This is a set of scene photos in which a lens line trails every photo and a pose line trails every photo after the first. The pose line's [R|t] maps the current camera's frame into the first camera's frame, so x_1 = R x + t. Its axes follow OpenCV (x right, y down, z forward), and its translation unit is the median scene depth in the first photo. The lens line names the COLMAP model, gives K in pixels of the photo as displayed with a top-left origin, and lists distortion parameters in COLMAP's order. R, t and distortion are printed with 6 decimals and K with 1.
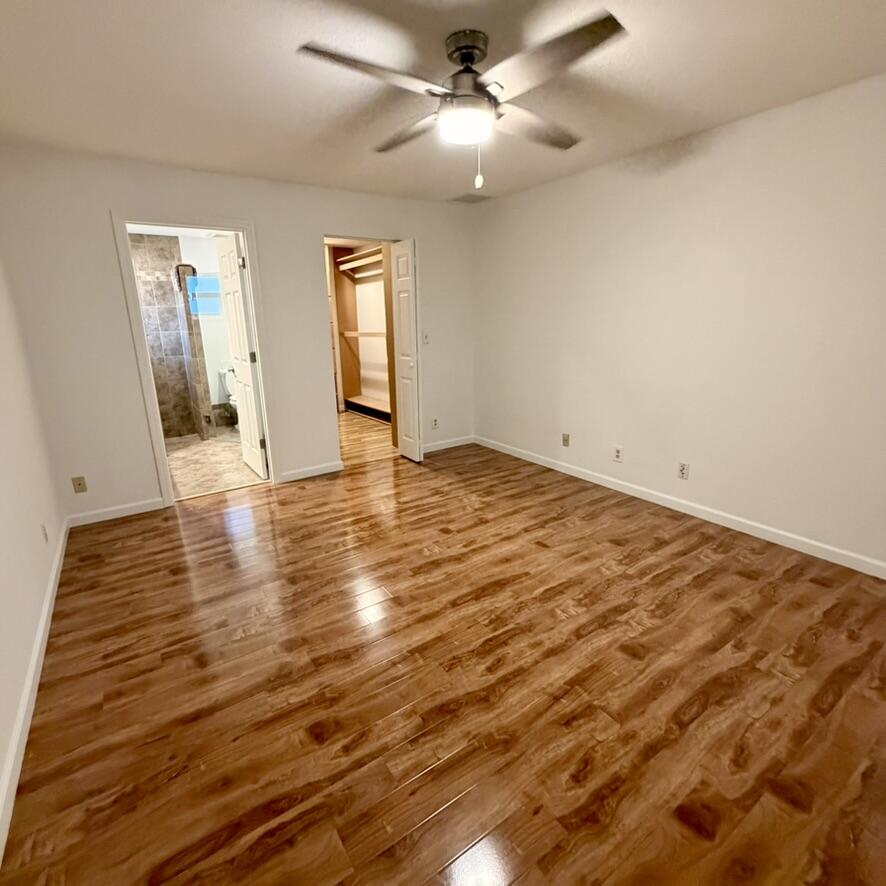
lens RADIAL K [[474.2, 0, 437.5], [0, 474.2, 446.3], [0, 0, 1]] dist [-0.005653, 0.001319]
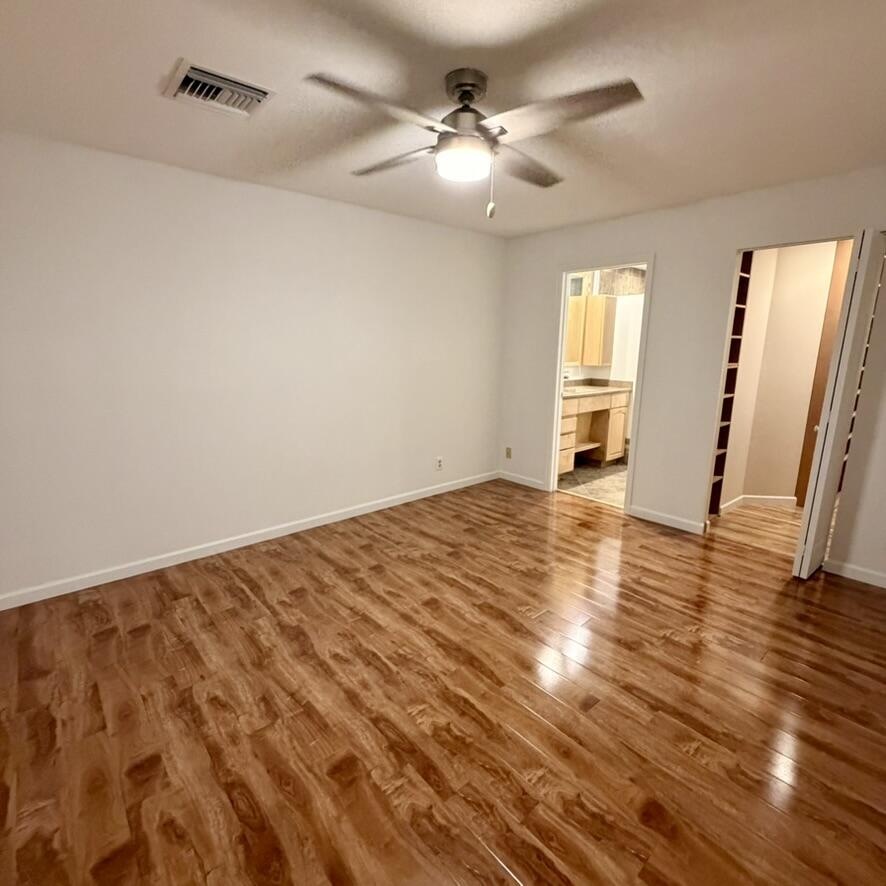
lens RADIAL K [[474.2, 0, 437.3], [0, 474.2, 438.7], [0, 0, 1]] dist [-0.005653, 0.001319]
pose [[0.114892, 0.221647, -0.968335, 1.108348], [-0.273443, 0.944188, 0.183677, -0.294361], [0.955002, 0.243682, 0.169087, 0.894754]]
